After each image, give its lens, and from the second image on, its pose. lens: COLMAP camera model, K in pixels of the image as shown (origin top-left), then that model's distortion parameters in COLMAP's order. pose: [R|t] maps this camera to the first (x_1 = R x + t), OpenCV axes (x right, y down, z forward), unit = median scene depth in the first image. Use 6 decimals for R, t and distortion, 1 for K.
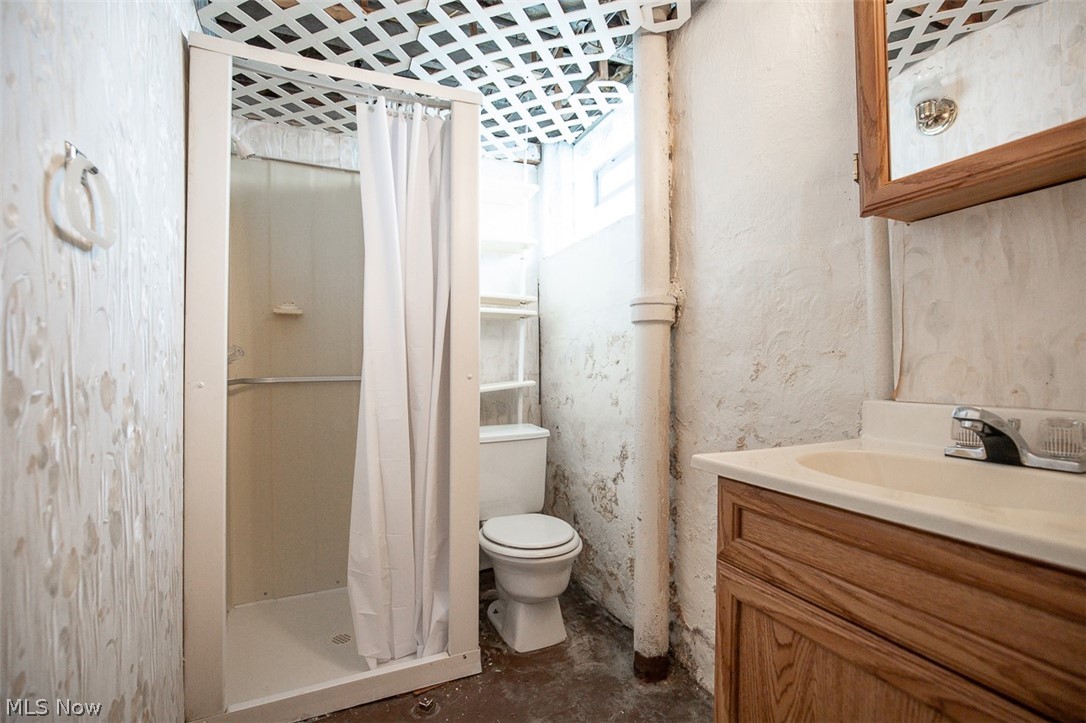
lens RADIAL K [[496.5, 0, 545.1], [0, 496.5, 363.5], [0, 0, 1]] dist [-0.001075, -0.000076]
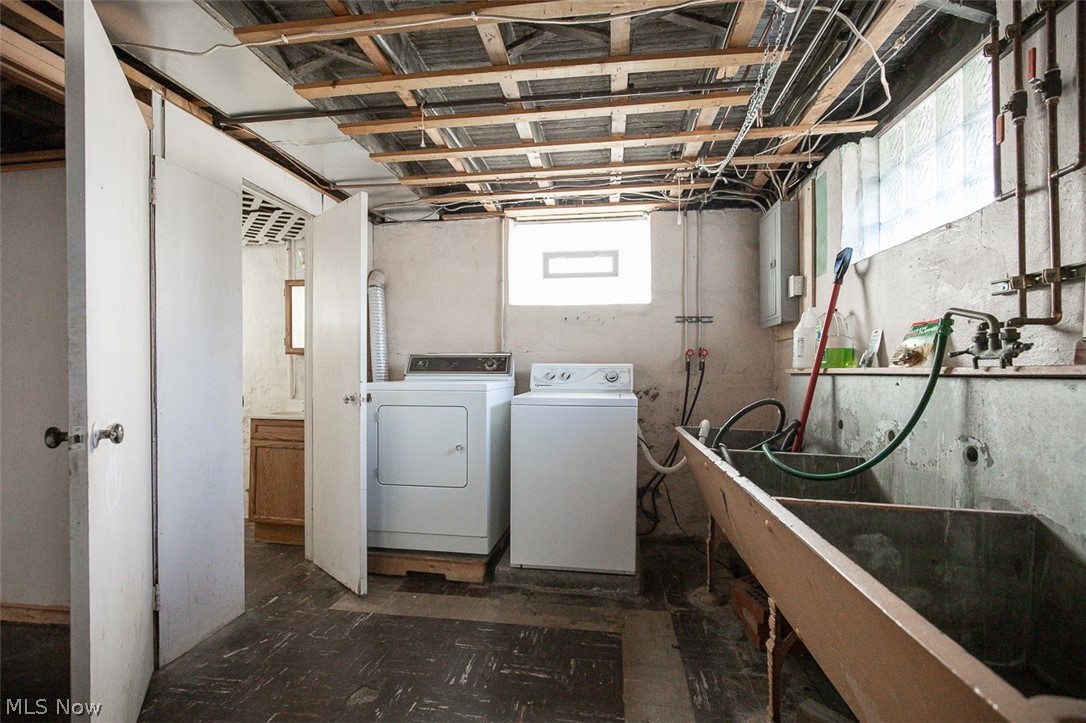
lens RADIAL K [[496.5, 0, 541.9], [0, 496.5, 364.9], [0, 0, 1]] dist [-0.001075, -0.000076]
pose [[0.536866, 0.015302, 0.843529, -1.835258], [-0.002771, 0.999862, -0.016374, -0.163710], [-0.843663, 0.006453, 0.536834, -3.250372]]
